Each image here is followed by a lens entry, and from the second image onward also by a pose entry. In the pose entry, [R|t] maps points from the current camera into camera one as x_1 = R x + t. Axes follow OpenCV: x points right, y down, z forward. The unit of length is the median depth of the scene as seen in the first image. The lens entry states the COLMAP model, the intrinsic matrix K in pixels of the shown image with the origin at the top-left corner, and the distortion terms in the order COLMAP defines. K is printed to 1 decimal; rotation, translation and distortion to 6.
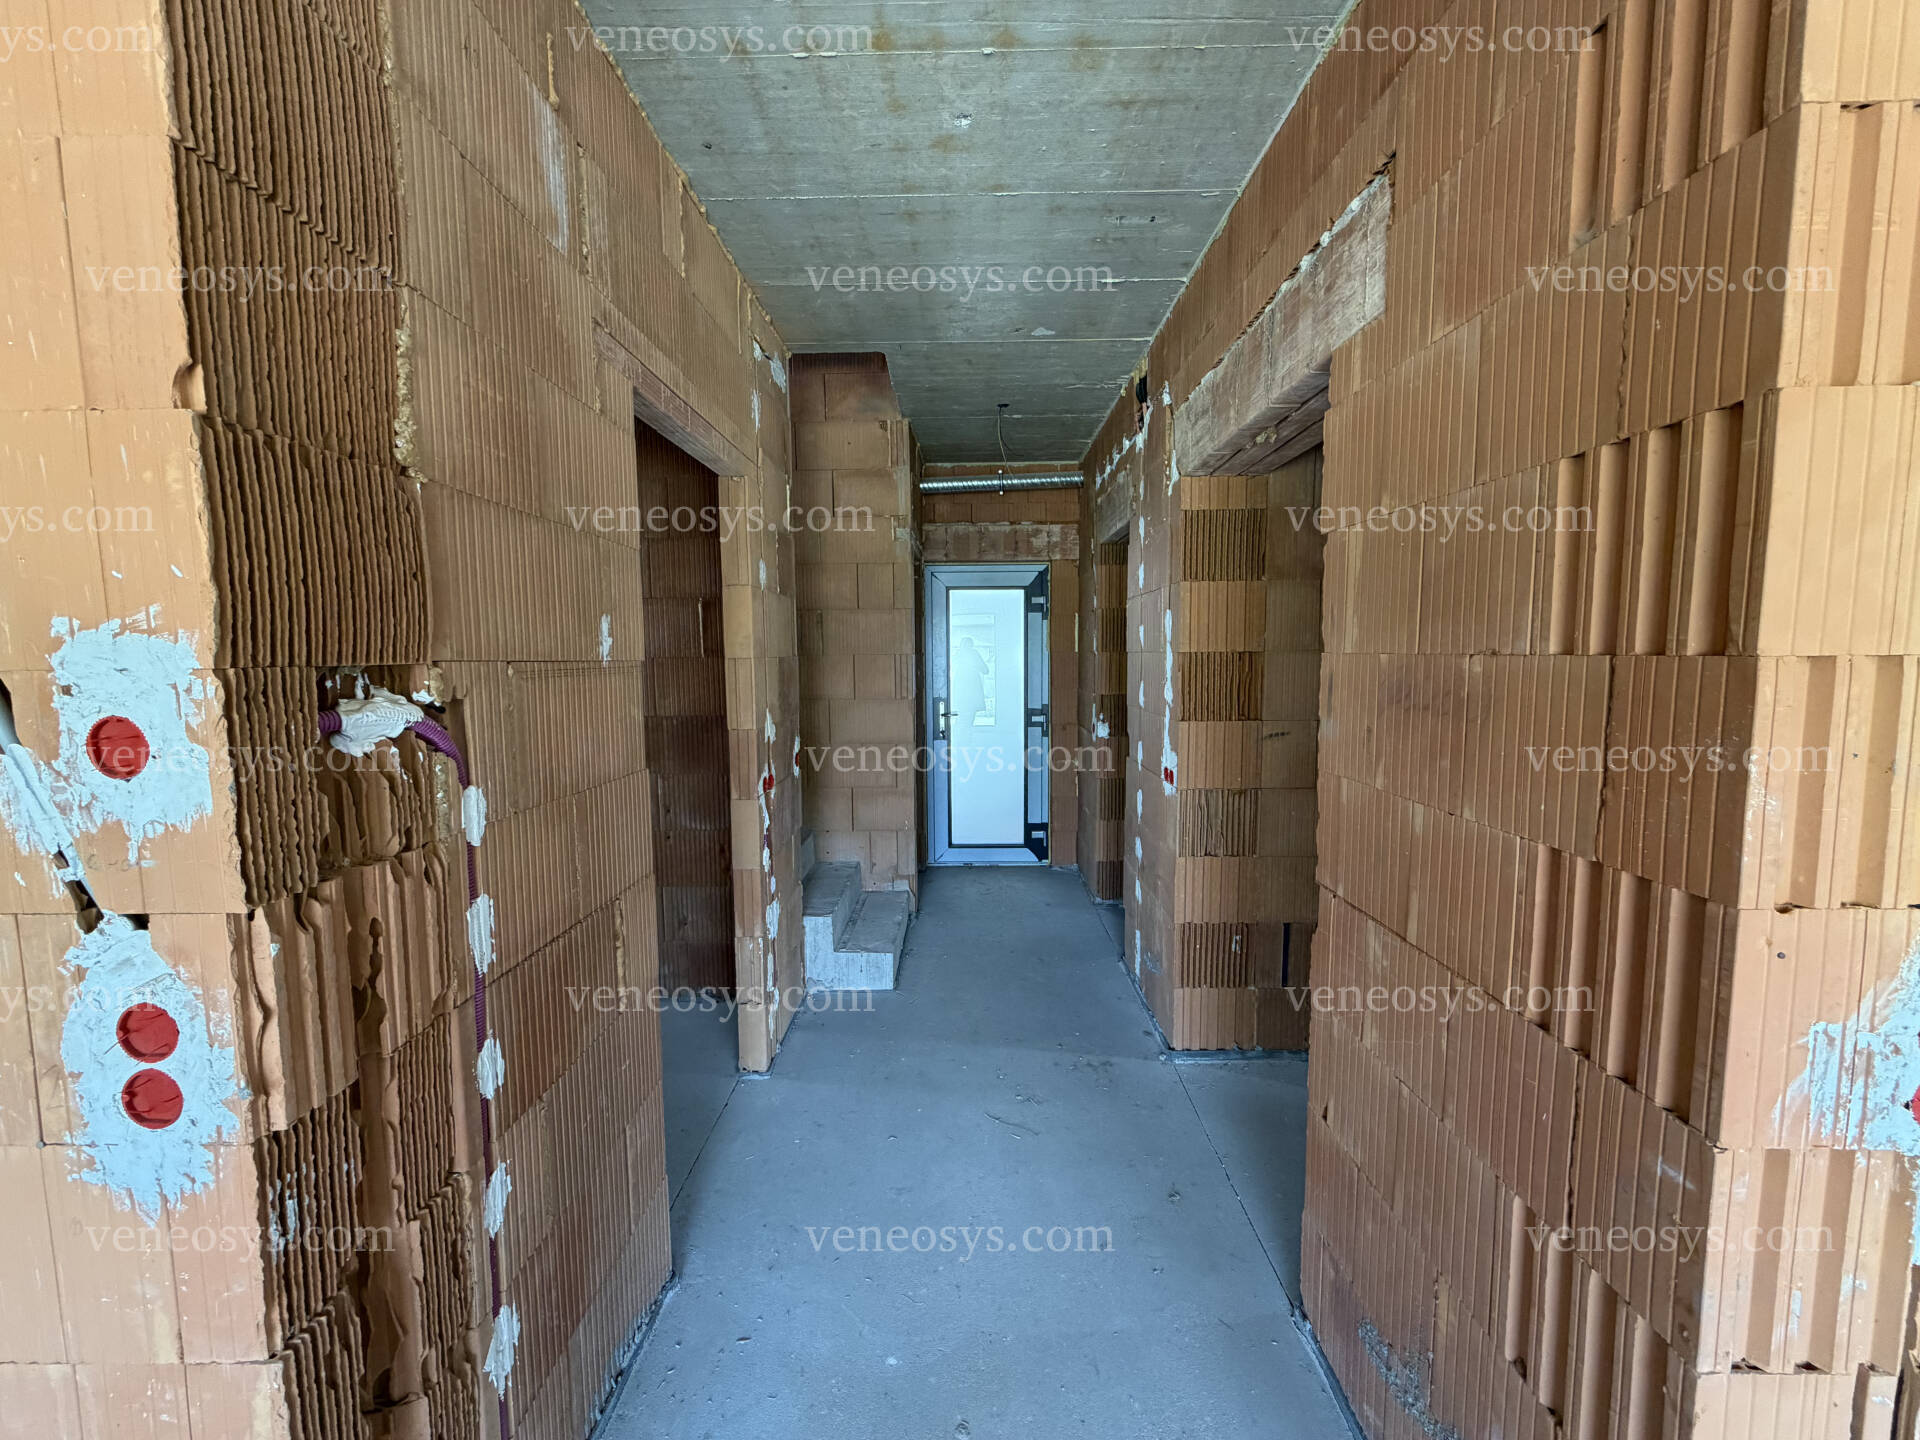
lens RADIAL K [[763.3, 0, 958.7], [0, 763.3, 718.2], [0, 0, 1]] dist [-0.003001, 0.000600]
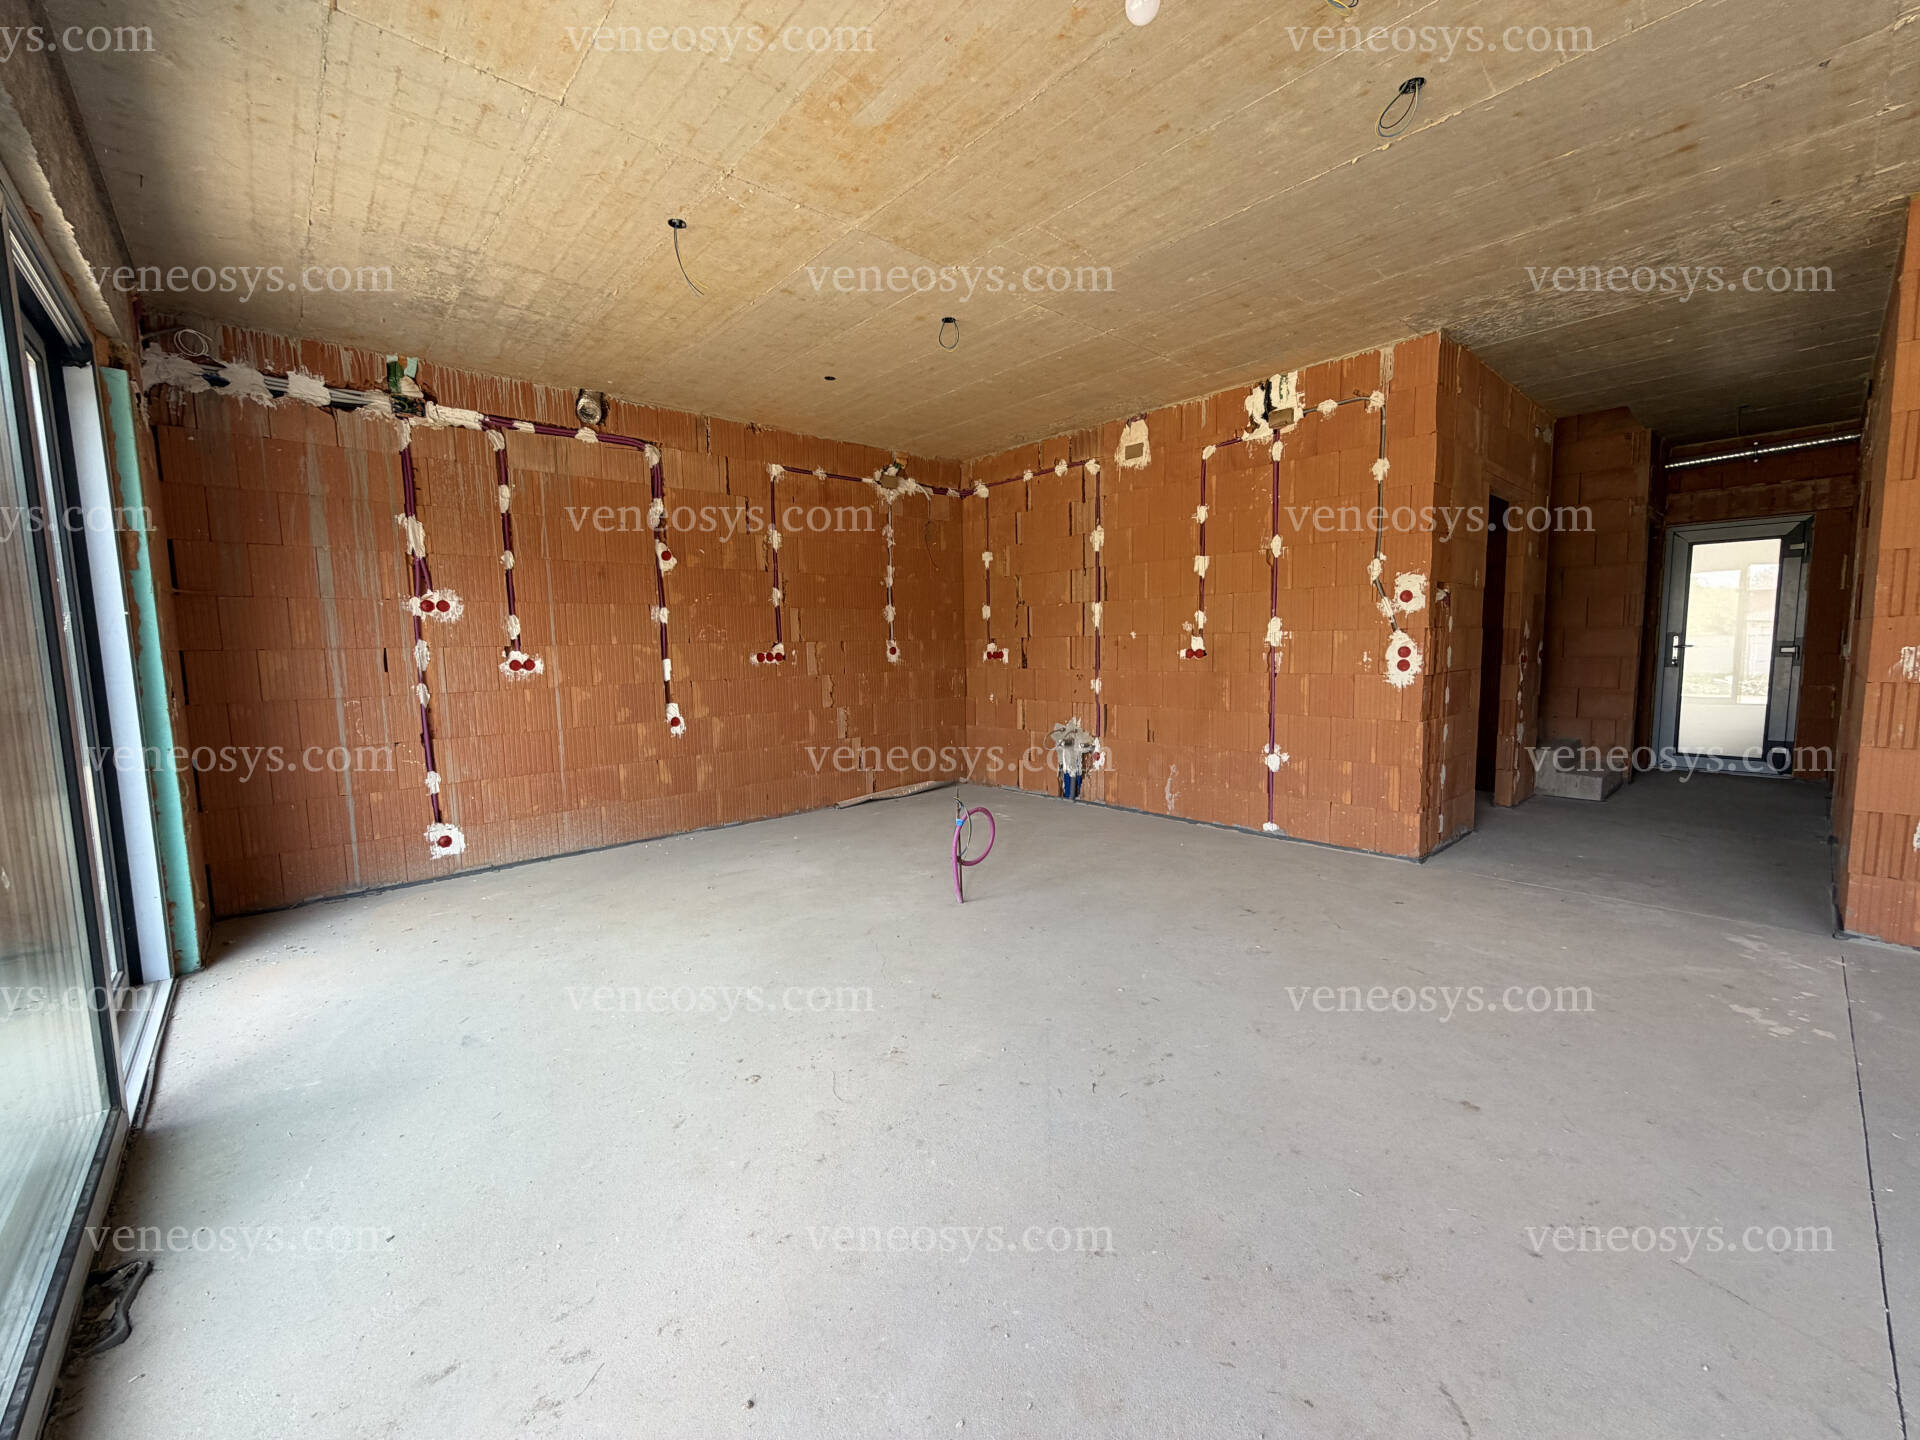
lens RADIAL K [[763.3, 0, 961.7], [0, 763.3, 715.9], [0, 0, 1]] dist [-0.003001, 0.000600]
pose [[0.676702, 0.068757, -0.733039, 0.132344], [-0.052015, 0.997607, 0.045555, 0.137059], [0.734417, 0.007302, 0.678659, -0.849965]]
